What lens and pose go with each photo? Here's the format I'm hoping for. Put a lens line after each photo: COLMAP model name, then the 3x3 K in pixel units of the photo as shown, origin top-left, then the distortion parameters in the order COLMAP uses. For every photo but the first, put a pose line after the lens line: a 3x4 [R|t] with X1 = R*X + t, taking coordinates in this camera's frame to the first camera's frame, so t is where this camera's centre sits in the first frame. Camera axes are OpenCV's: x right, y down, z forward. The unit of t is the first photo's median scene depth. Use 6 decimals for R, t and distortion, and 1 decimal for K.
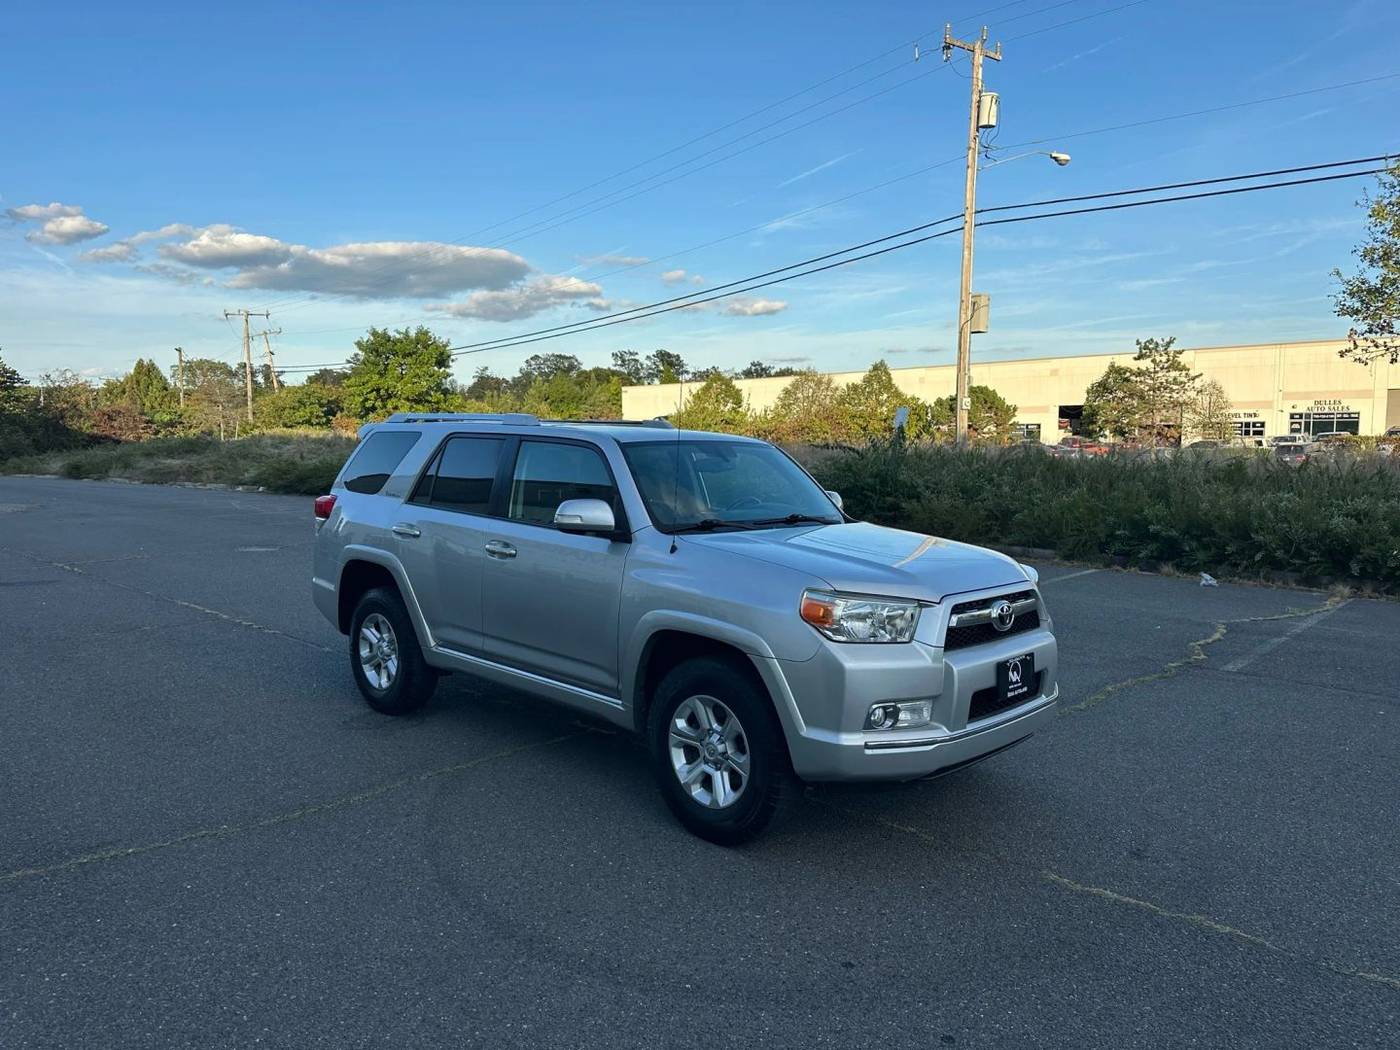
lens RADIAL K [[1005.8, 0, 700.0], [0, 1005.8, 525.0], [0, 0, 1]] dist [0.075785, -0.079573]
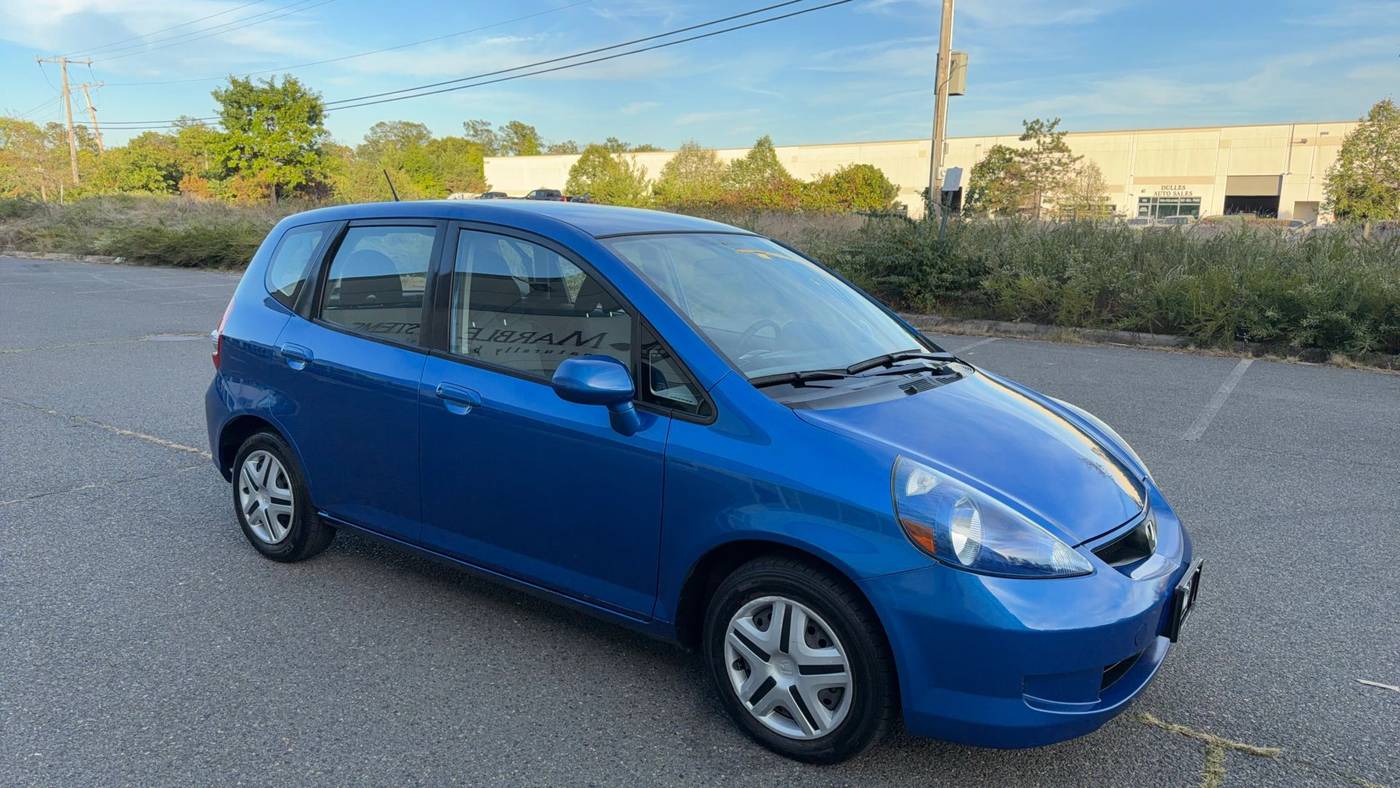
lens RADIAL K [[967.1, 0, 700.0], [0, 967.1, 394.0], [0, 0, 1]] dist [0.044464, -0.036143]
pose [[0.987691, -0.014015, 0.155791, -0.037716], [-0.000807, 0.995508, 0.094672, -0.000810], [-0.156418, -0.093632, 0.983243, 0.052912]]
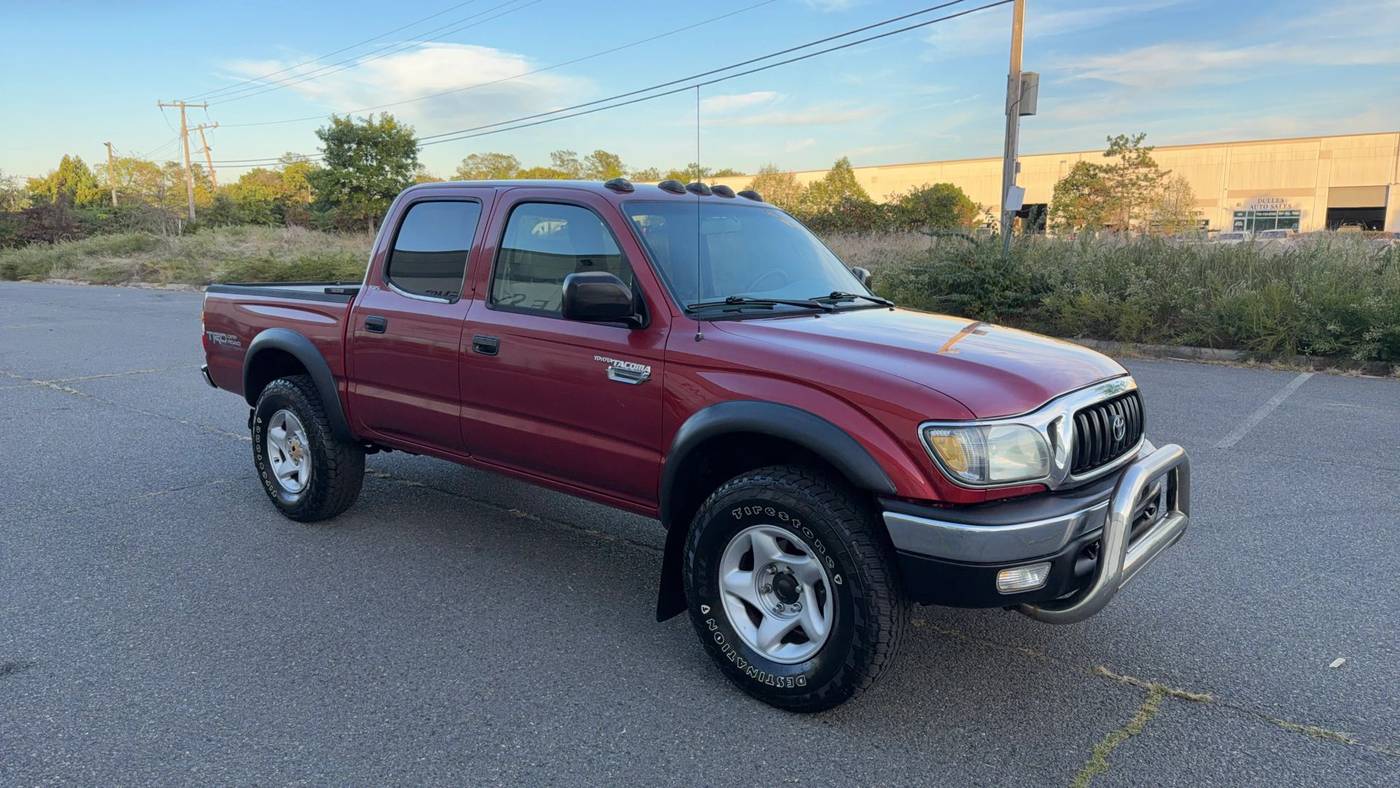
lens RADIAL K [[967.1, 0, 700.0], [0, 967.1, 394.0], [0, 0, 1]] dist [0.044464, -0.036143]
pose [[0.997334, -0.013899, 0.071637, -0.035523], [0.008756, 0.997394, 0.071607, -0.000332], [-0.072446, -0.070789, 0.994857, 0.043667]]
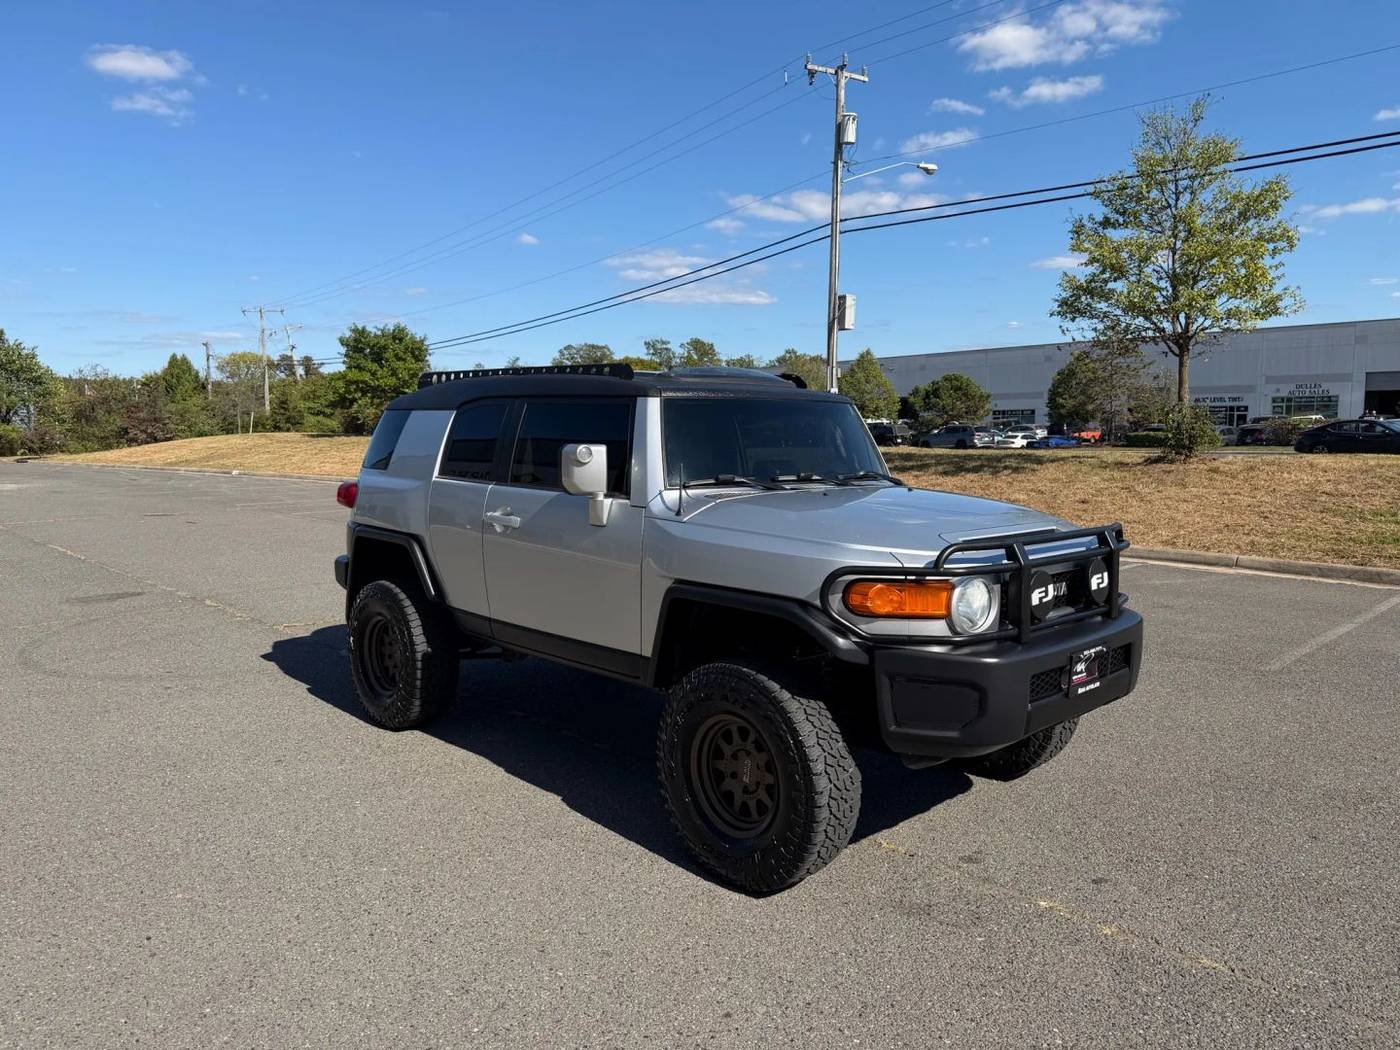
lens RADIAL K [[1011.5, 0, 700.0], [0, 1011.5, 525.0], [0, 0, 1]] dist [0.107139, -0.131904]
pose [[0.998605, -0.000506, -0.052801, 0.067980], [0.001096, 0.999937, 0.011143, 0.005038], [0.052792, -0.011185, 0.998543, -0.050044]]
